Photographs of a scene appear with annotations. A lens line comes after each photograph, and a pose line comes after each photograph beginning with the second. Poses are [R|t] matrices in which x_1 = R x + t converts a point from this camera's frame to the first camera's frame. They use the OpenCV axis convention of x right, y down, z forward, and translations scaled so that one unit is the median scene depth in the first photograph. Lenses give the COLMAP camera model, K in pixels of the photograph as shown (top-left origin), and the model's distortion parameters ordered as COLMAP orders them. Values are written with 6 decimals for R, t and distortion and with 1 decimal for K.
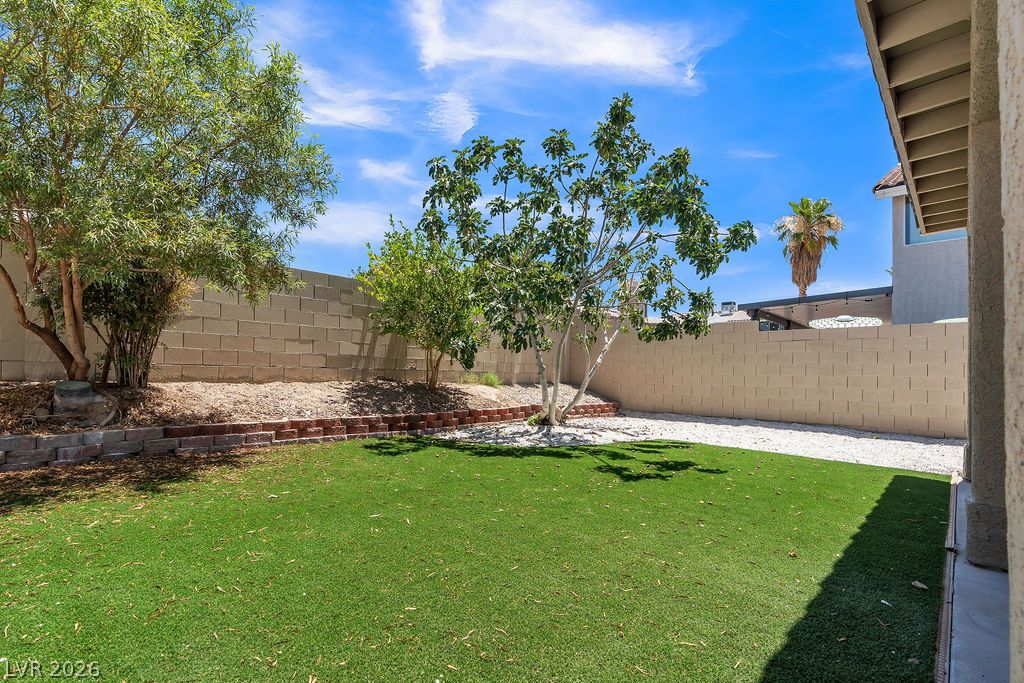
lens RADIAL K [[474.0, 0, 514.3], [0, 474.0, 360.8], [0, 0, 1]] dist [-0.001574, 0.000052]
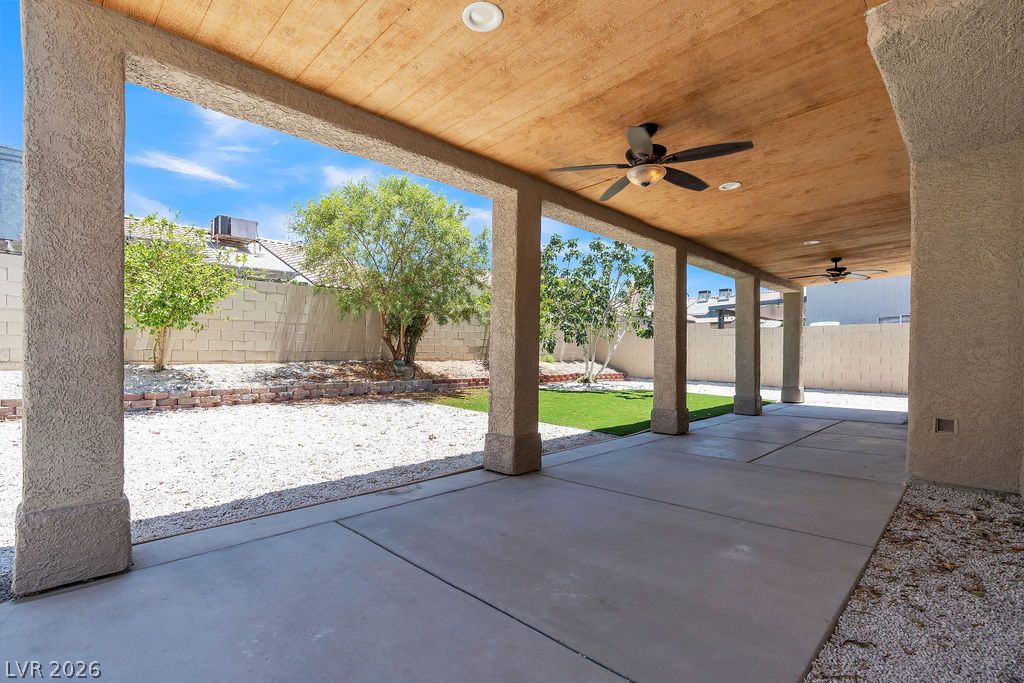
lens RADIAL K [[468.1, 0, 508.8], [0, 468.1, 352.3], [0, 0, 1]] dist [-0.000619, 0.000035]
pose [[0.999535, -0.004740, -0.030116, -0.193406], [0.005516, 0.999653, 0.025750, -0.036136], [0.029983, -0.025904, 0.999215, -0.896297]]
